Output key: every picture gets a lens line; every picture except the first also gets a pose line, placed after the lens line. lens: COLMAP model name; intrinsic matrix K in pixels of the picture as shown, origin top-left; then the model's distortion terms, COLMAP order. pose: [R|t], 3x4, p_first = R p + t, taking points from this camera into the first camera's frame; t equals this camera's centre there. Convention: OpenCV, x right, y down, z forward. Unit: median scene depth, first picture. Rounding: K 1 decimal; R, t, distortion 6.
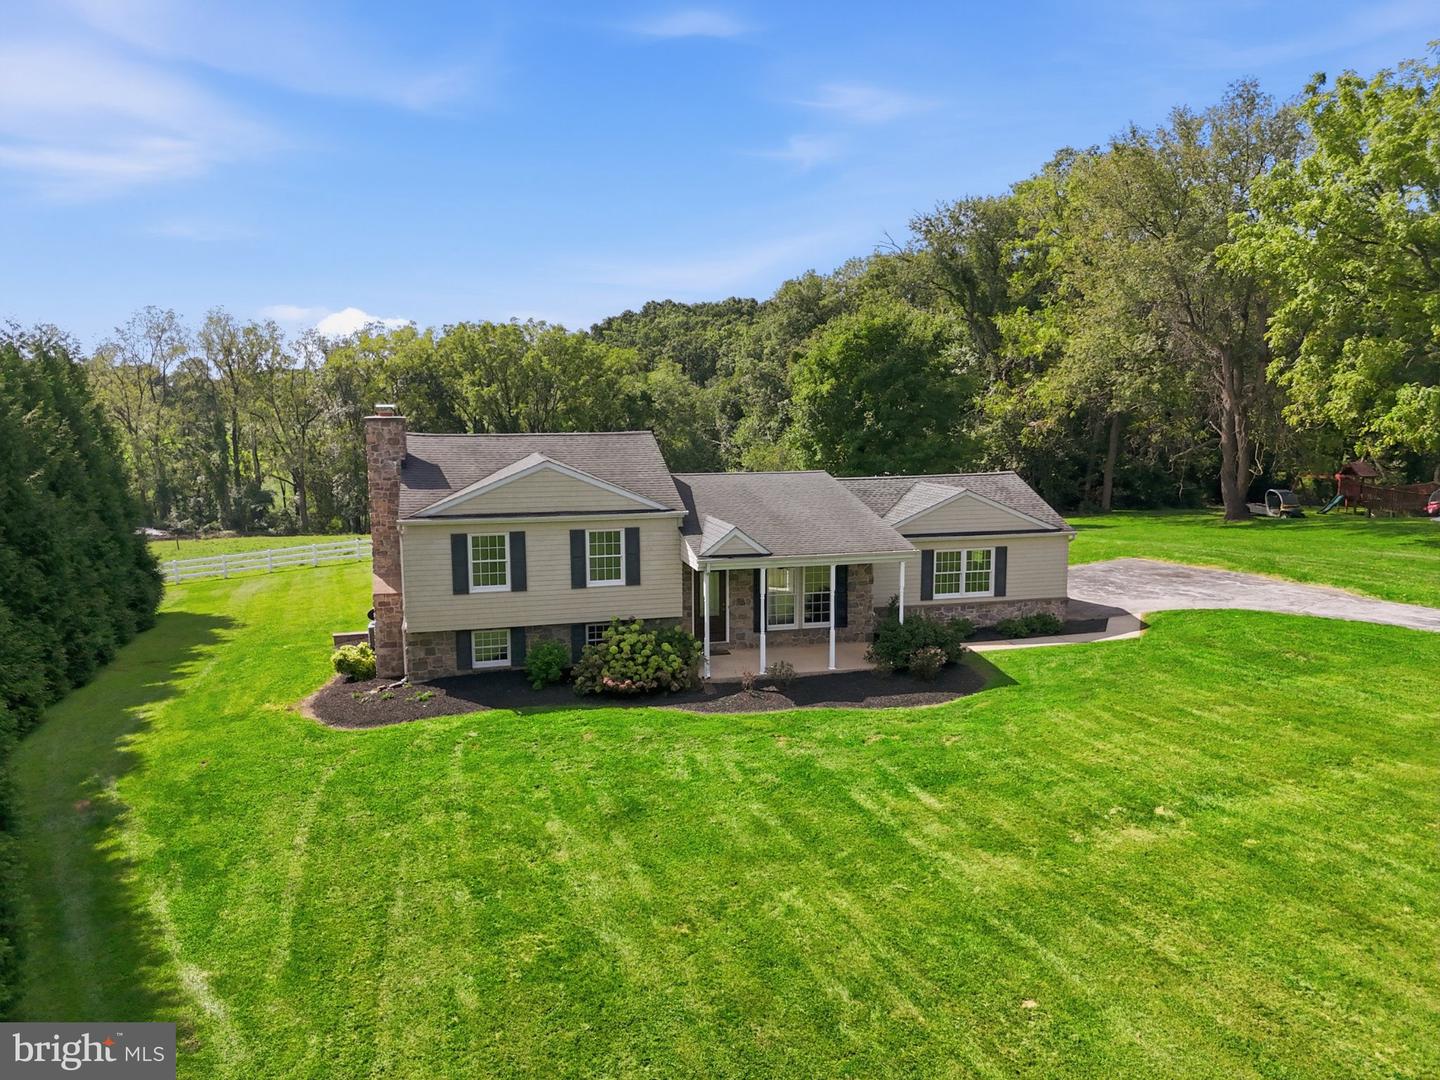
lens RADIAL K [[1075.1, 0, 724.0], [0, 1075.1, 542.2], [0, 0, 1]] dist [0.065825, -0.049661]
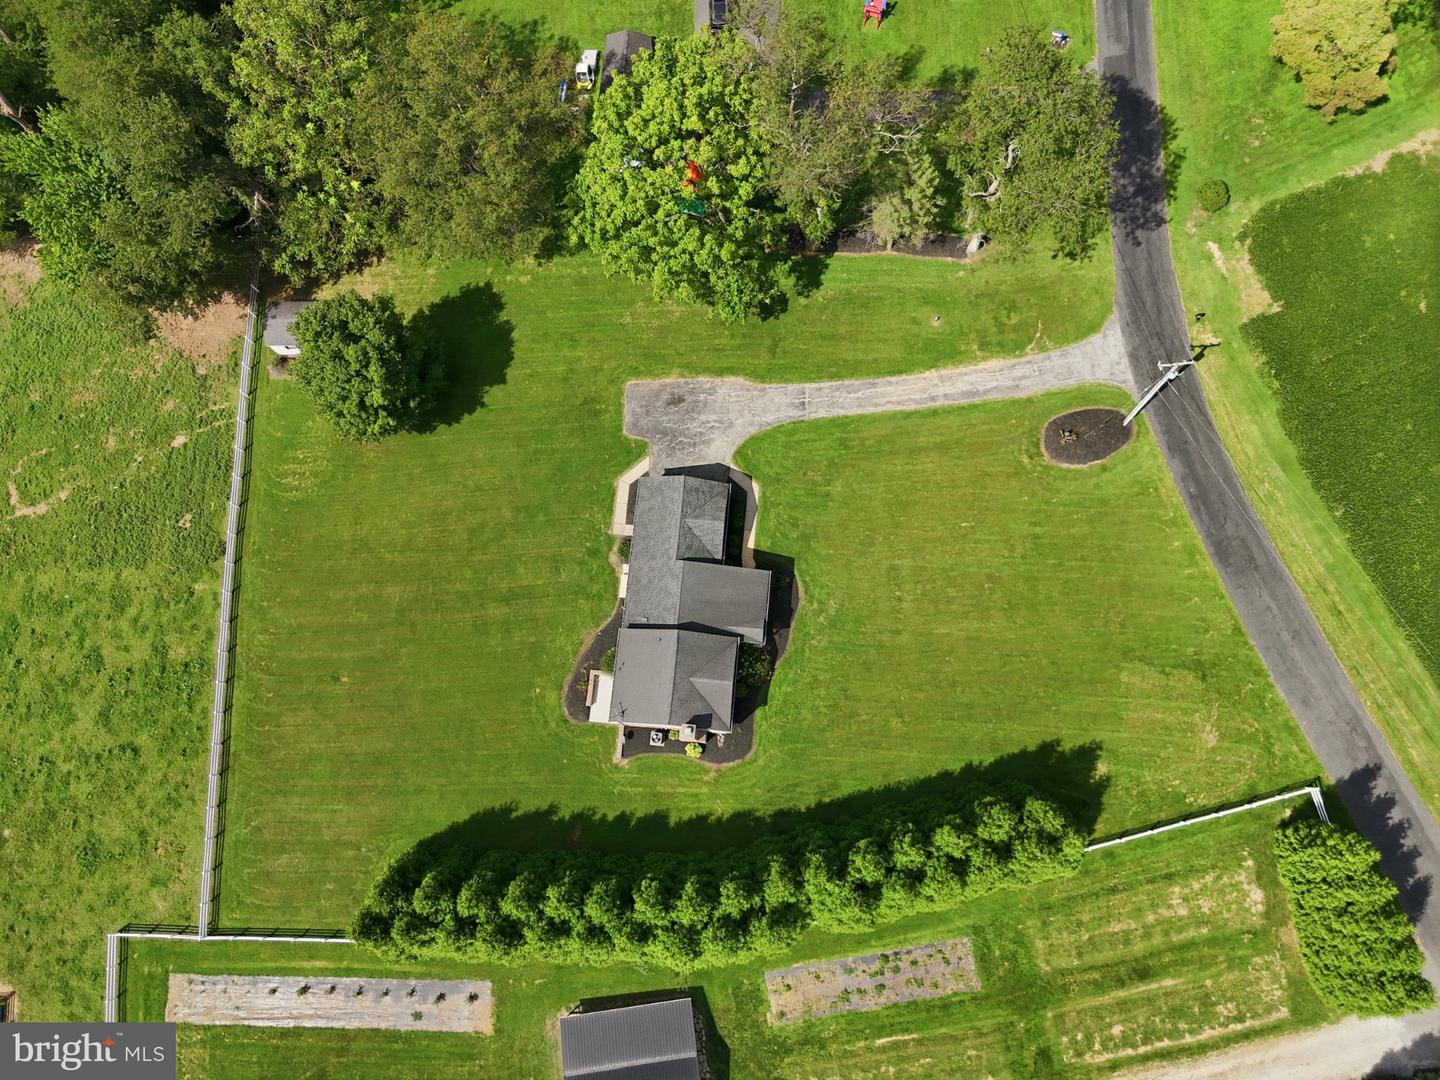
lens RADIAL K [[1075.1, 0, 724.0], [0, 1075.1, 542.2], [0, 0, 1]] dist [0.065825, -0.049661]
pose [[0.335379, -0.917044, 0.215756, -0.445955], [0.156500, 0.280071, 0.947137, -2.922324], [-0.928993, -0.283884, 0.237448, 0.408655]]
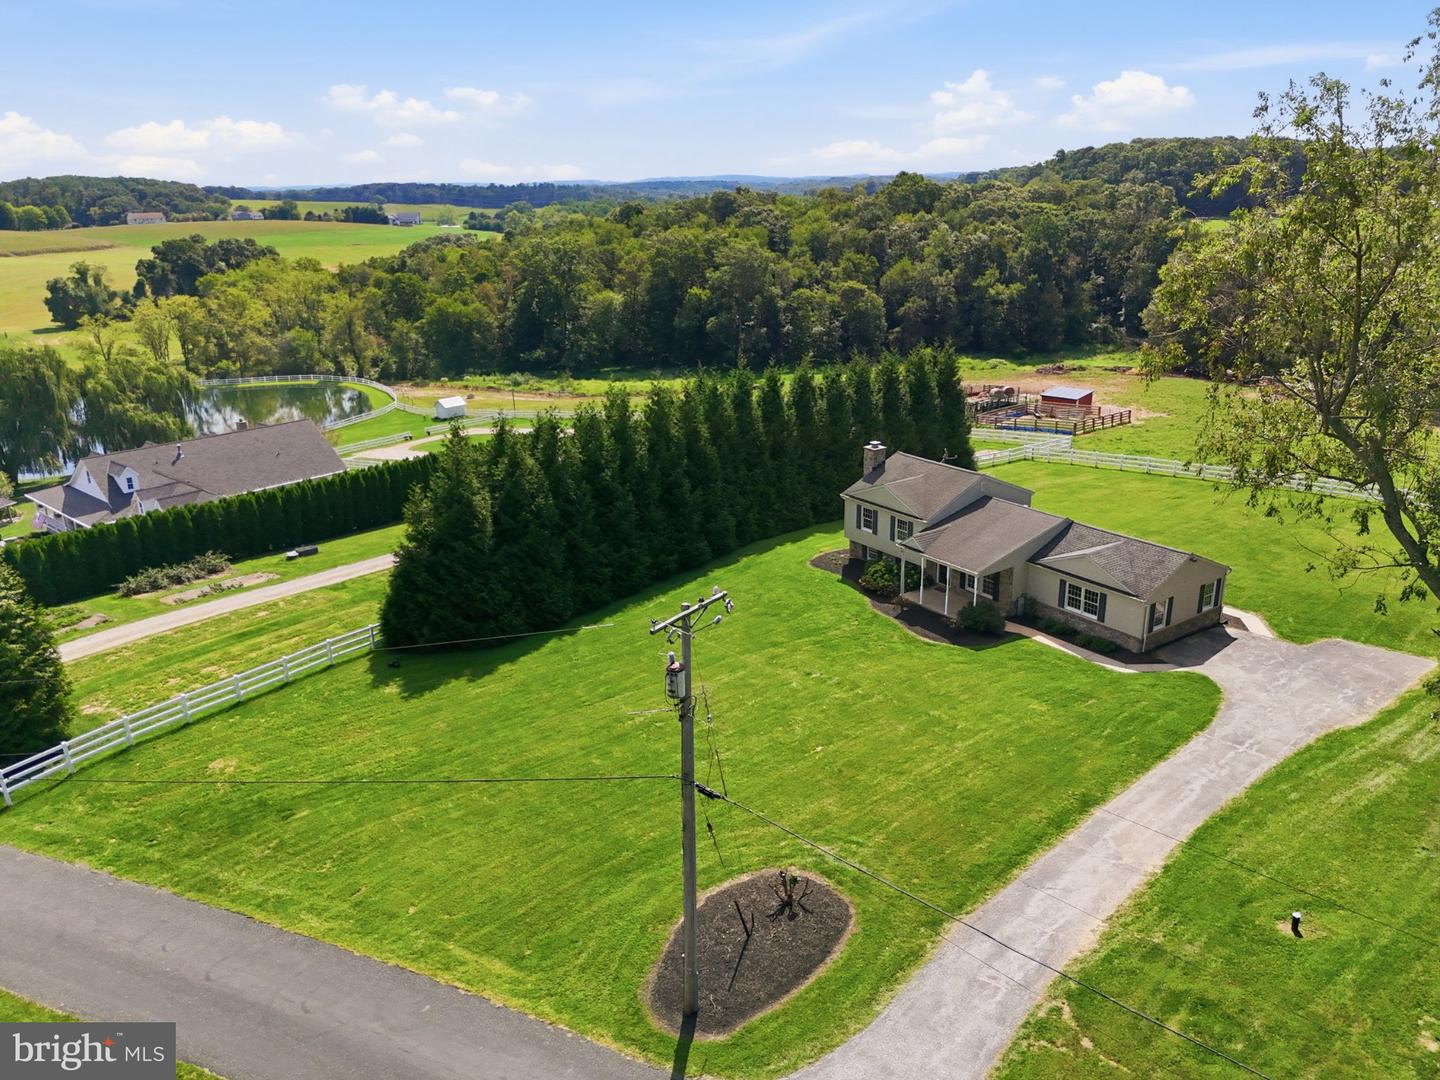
lens RADIAL K [[1075.1, 0, 724.0], [0, 1075.1, 542.2], [0, 0, 1]] dist [0.065825, -0.049661]
pose [[0.354230, 0.300377, -0.885604, 1.750422], [-0.109060, 0.953817, 0.279891, -0.551054], [0.928777, -0.002562, 0.370630, -0.176944]]
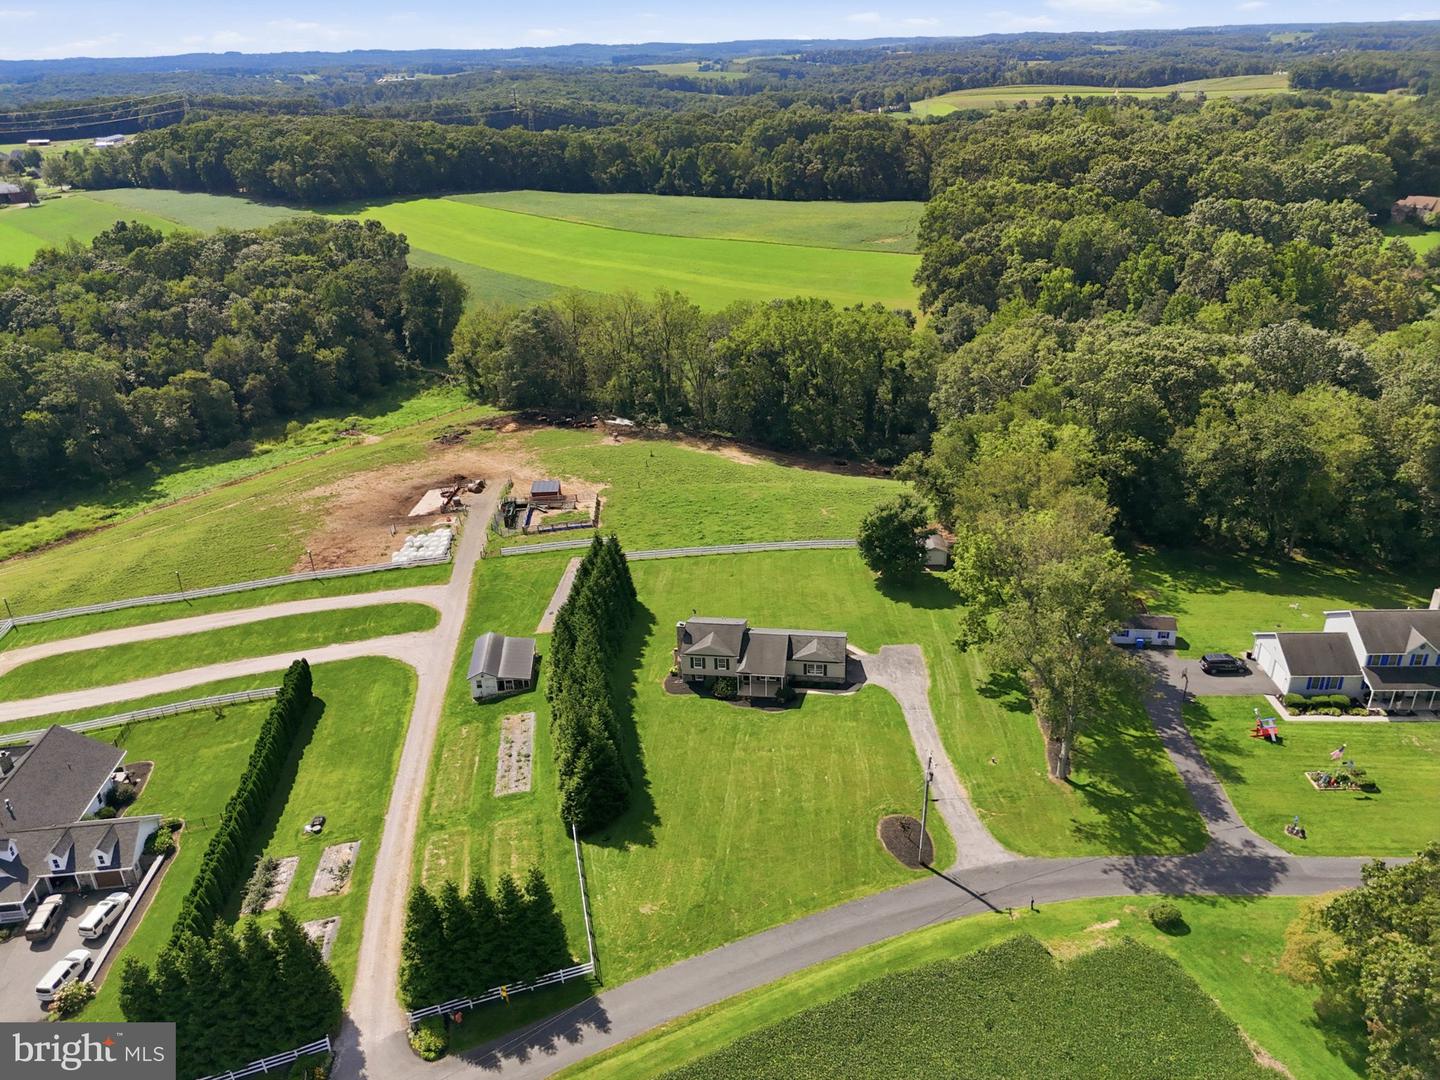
lens RADIAL K [[1075.1, 0, 724.0], [0, 1075.1, 542.2], [0, 0, 1]] dist [0.065825, -0.049661]
pose [[0.925555, 0.145747, -0.349437, 1.442145], [-0.031036, 0.949037, 0.313632, -1.939961], [0.377339, -0.279438, 0.882909, -2.947413]]
